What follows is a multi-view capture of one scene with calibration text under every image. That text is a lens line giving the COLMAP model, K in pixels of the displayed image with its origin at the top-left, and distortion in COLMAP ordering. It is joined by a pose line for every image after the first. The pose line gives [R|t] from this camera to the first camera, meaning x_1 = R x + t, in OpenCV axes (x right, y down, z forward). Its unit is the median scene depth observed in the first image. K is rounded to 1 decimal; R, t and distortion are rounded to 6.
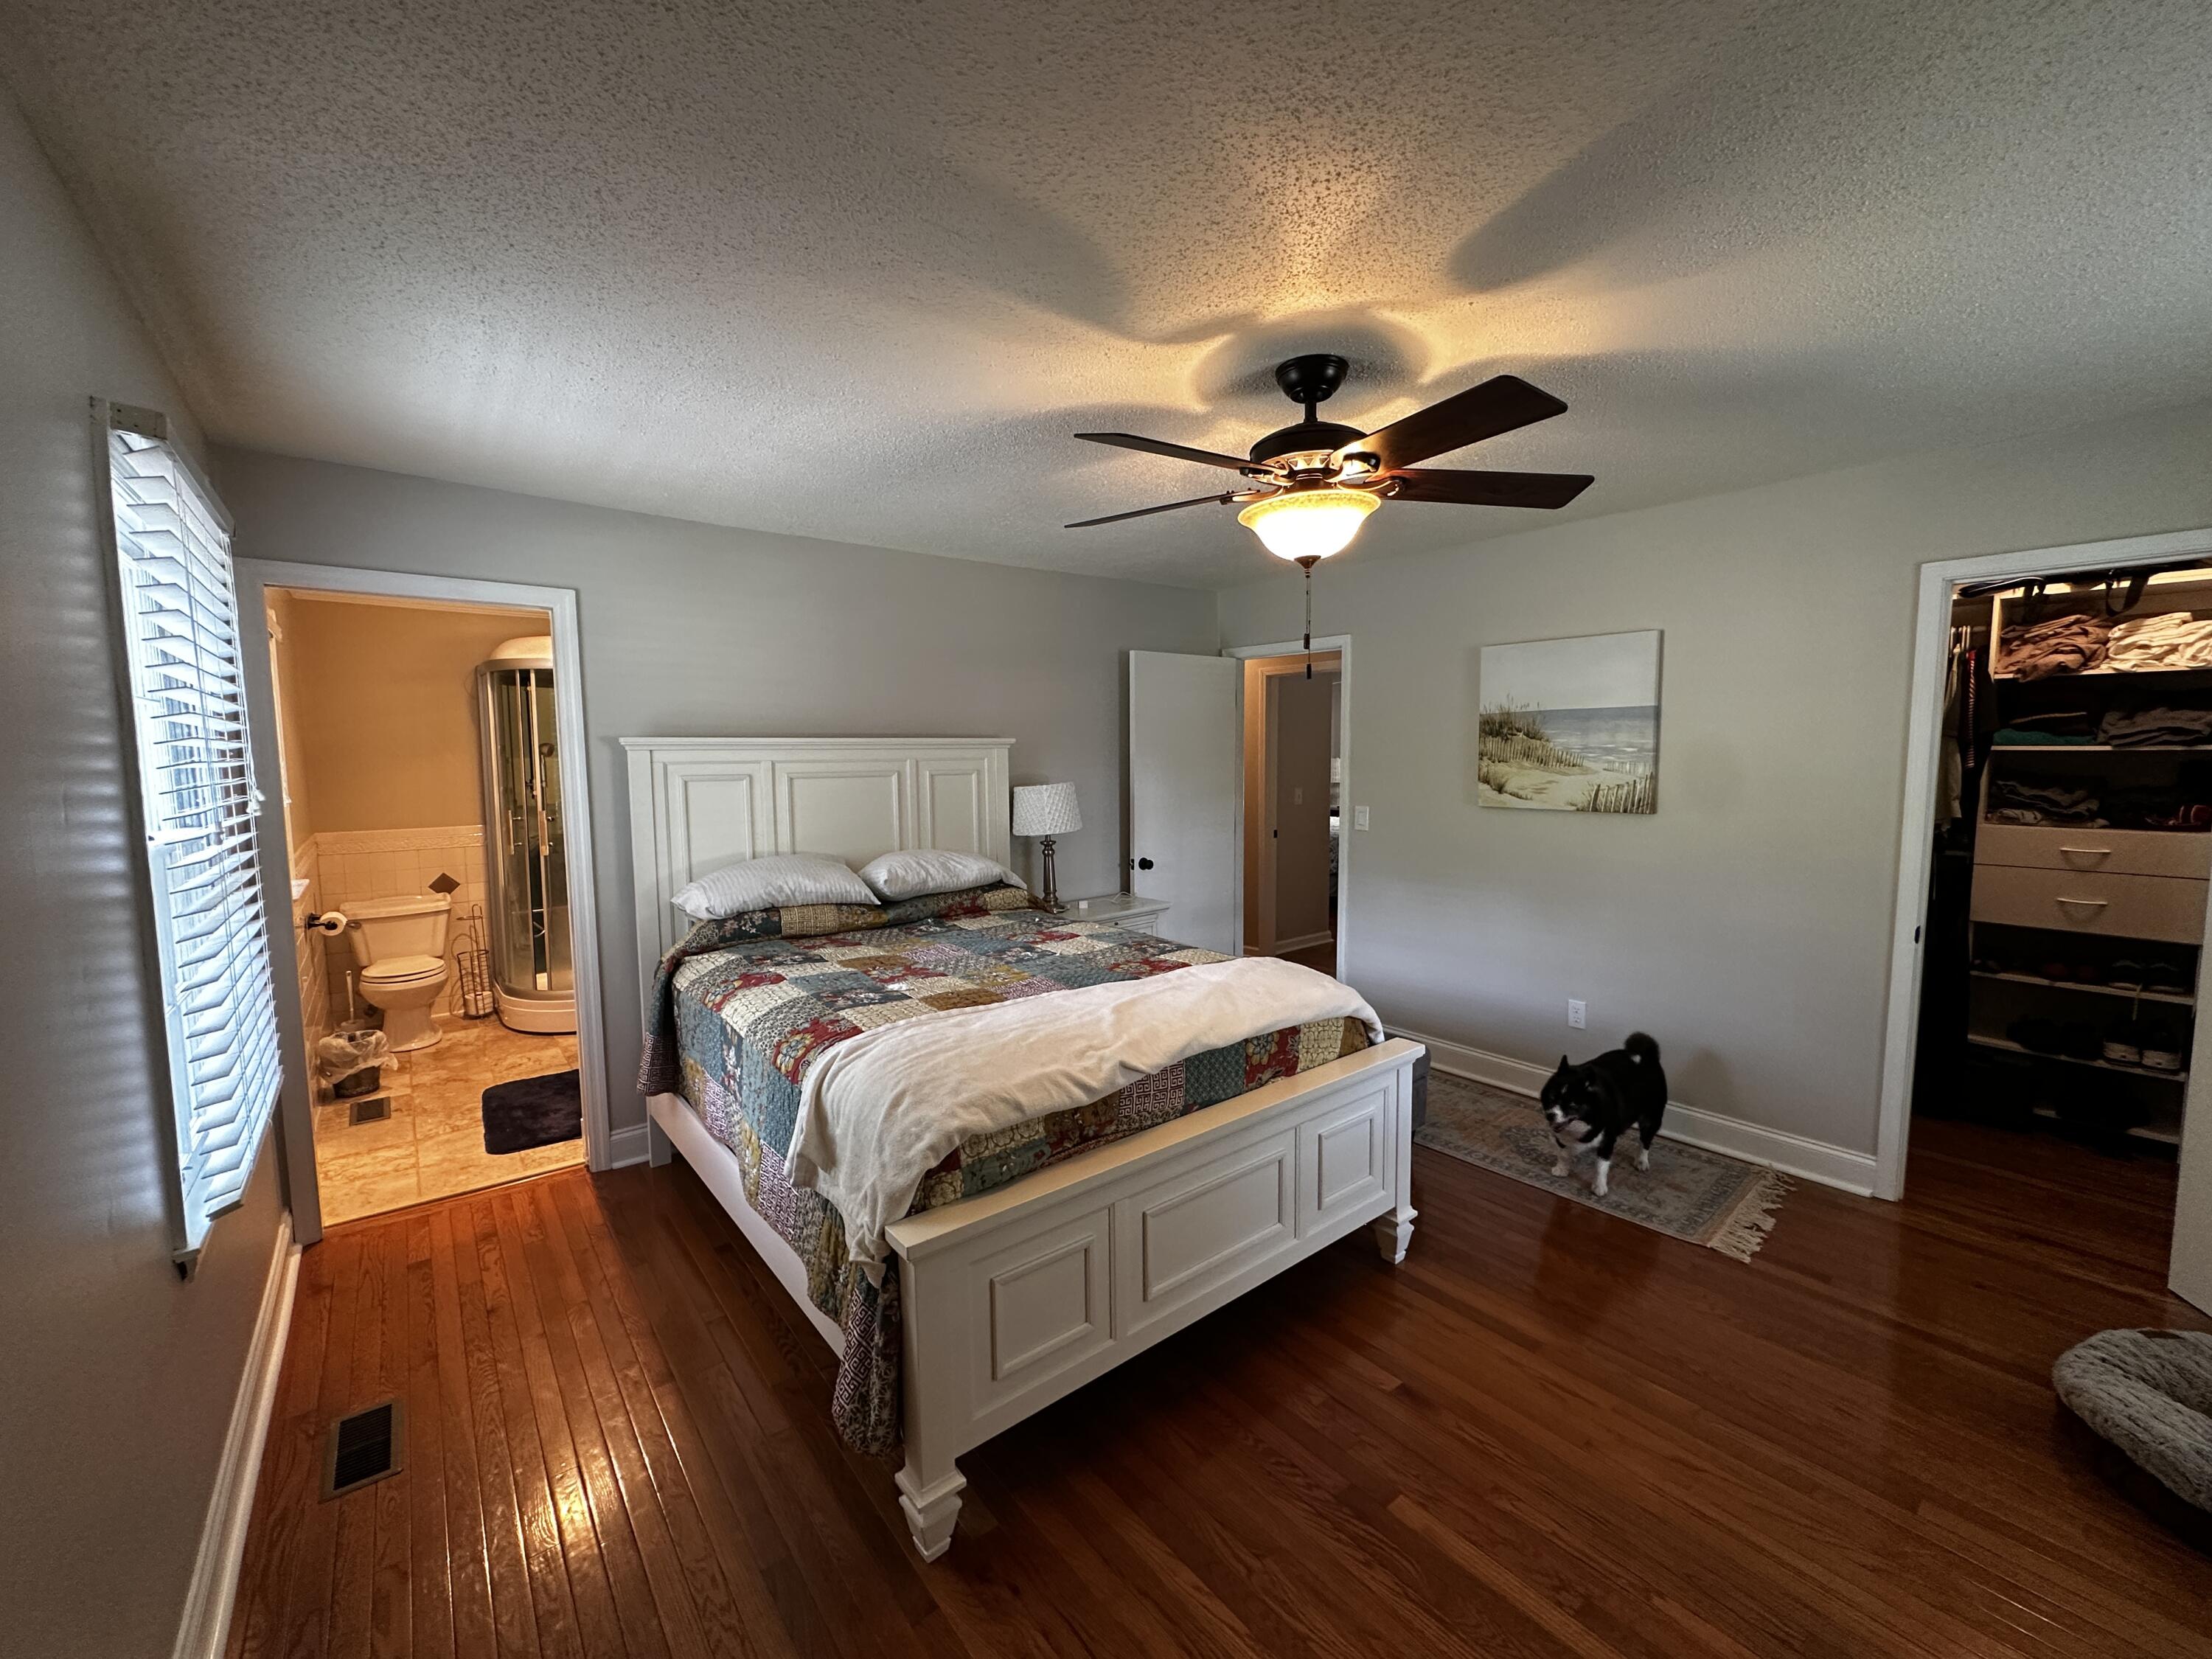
lens RADIAL K [[886.8, 0, 1108.1], [0, 886.8, 824.5], [0, 0, 1]] dist [-0.007063, 0.002188]
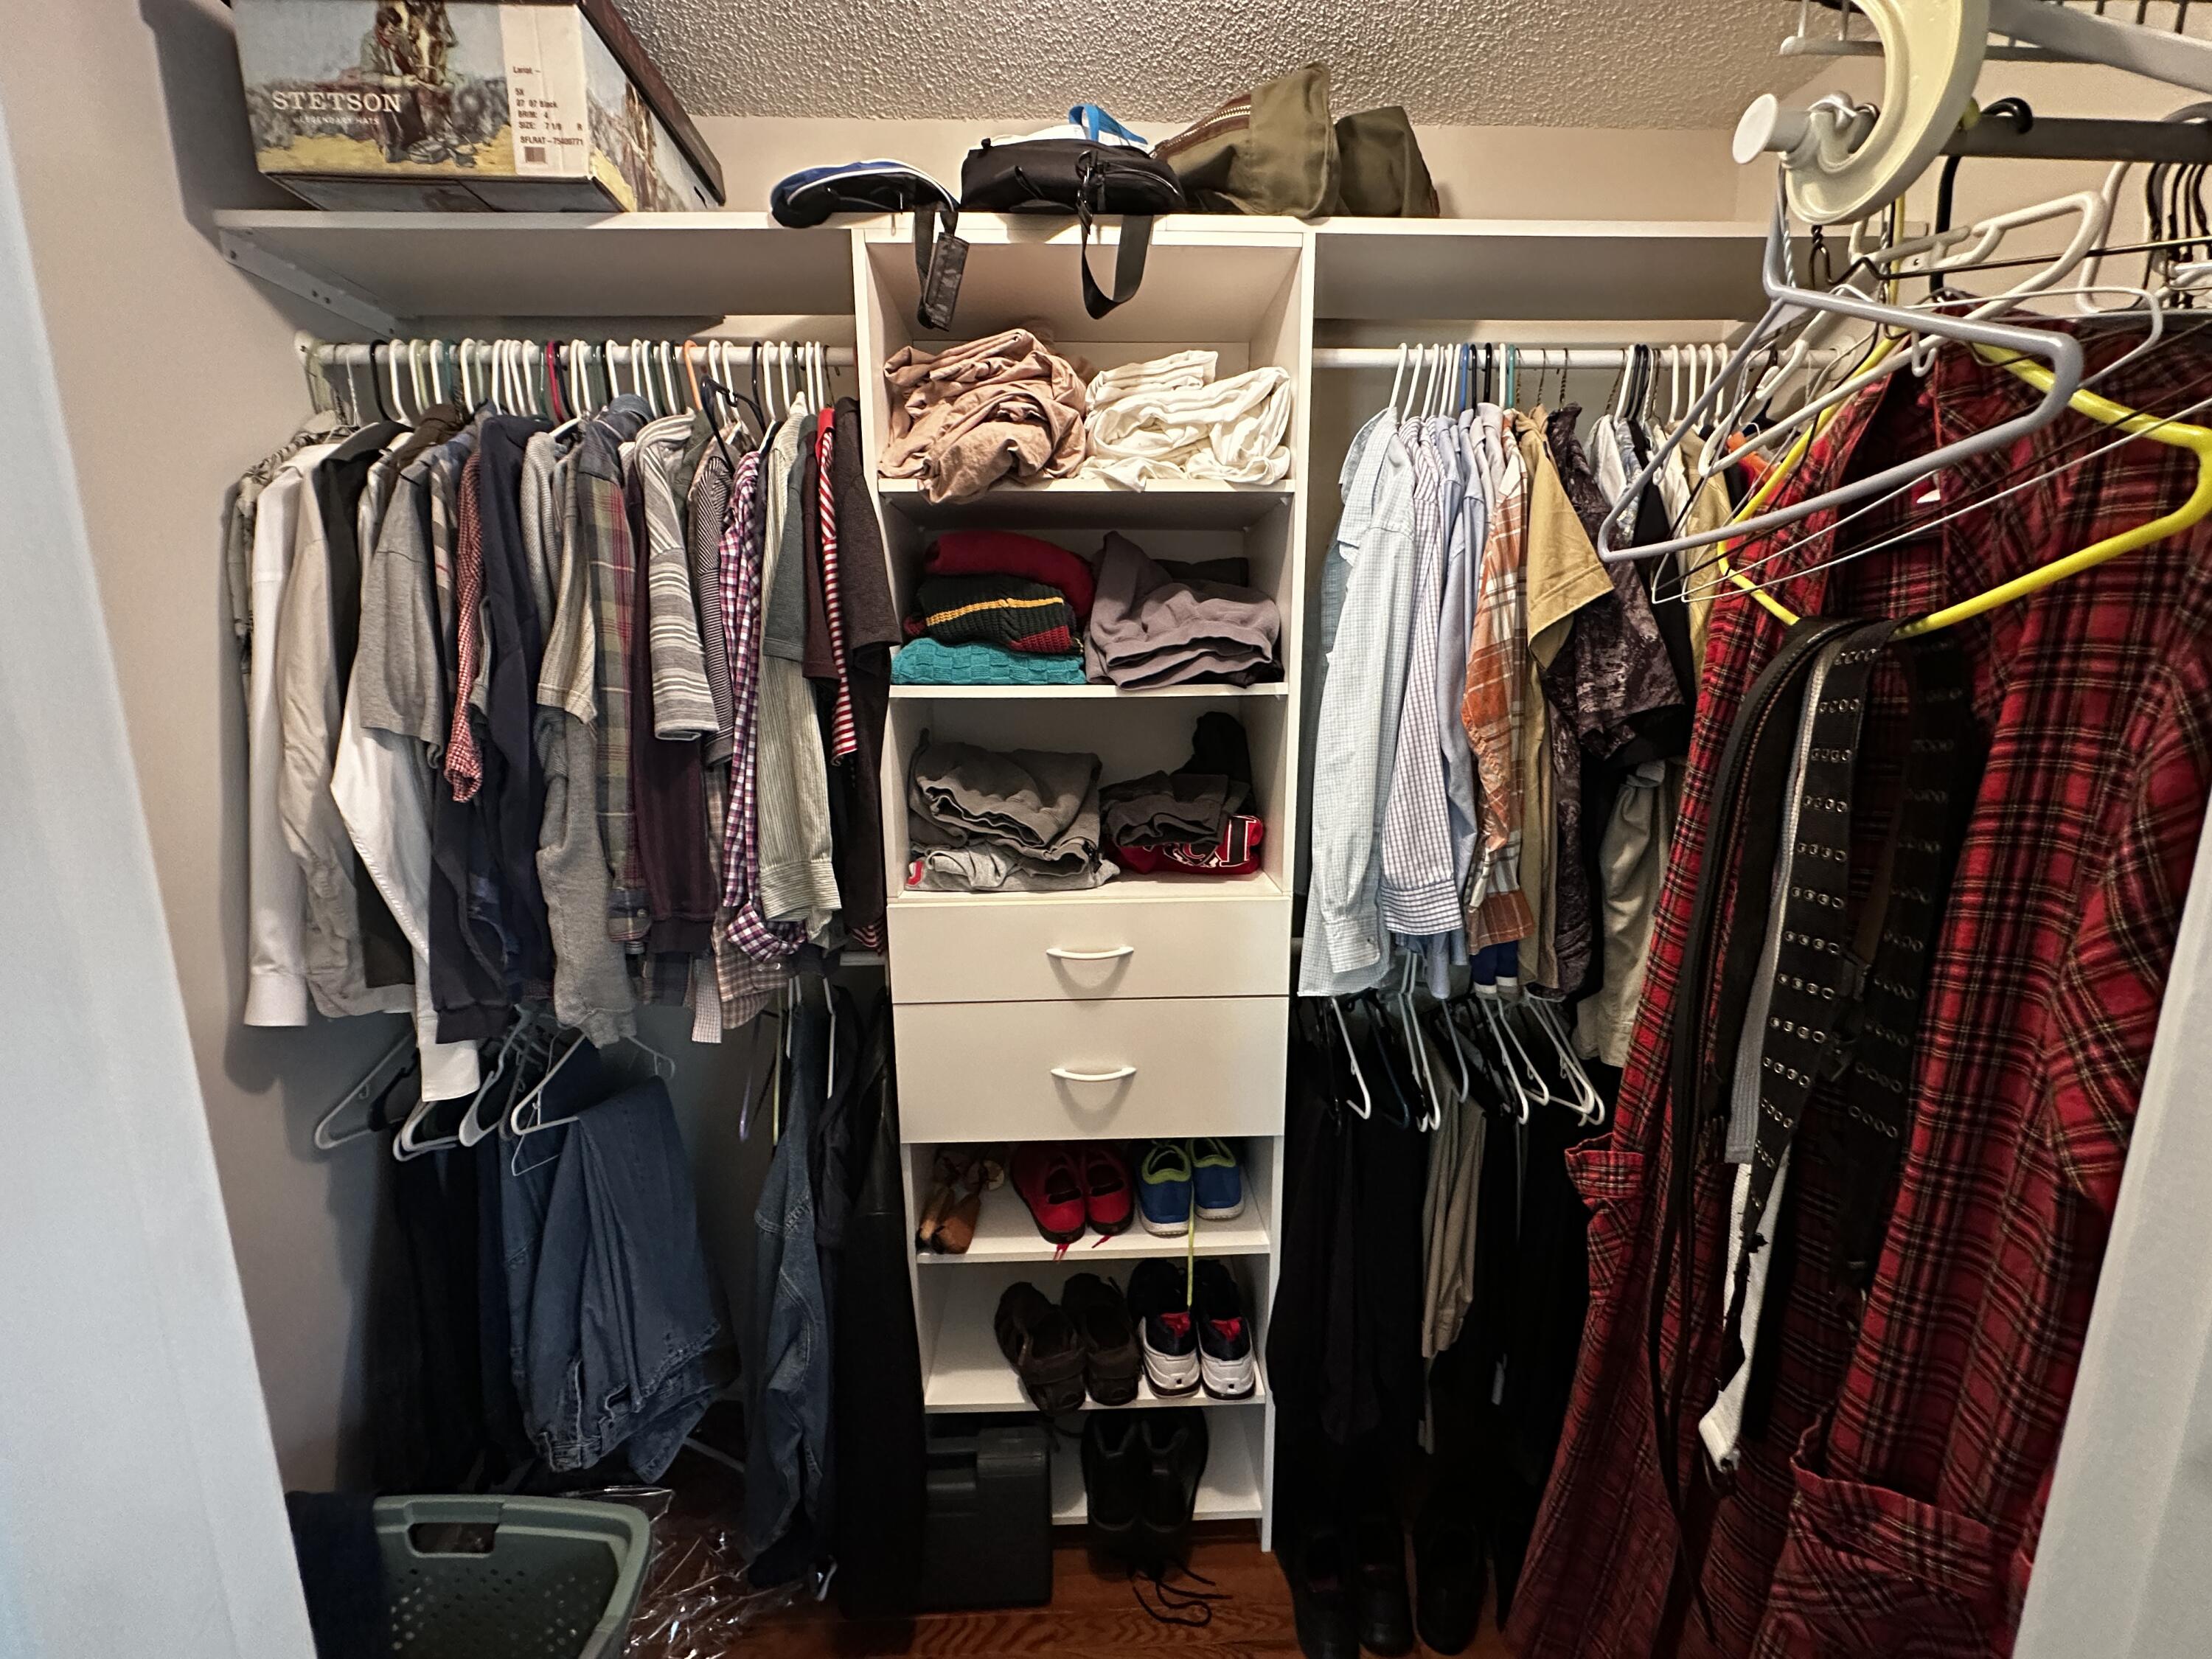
lens RADIAL K [[886.8, 0, 1105.1], [0, 886.8, 823.2], [0, 0, 1]] dist [-0.007063, 0.002188]
pose [[0.600646, -0.145542, 0.786157, 0.770329], [0.070764, 0.989110, 0.129050, -0.075189], [-0.796378, -0.021882, 0.604404, 0.720839]]
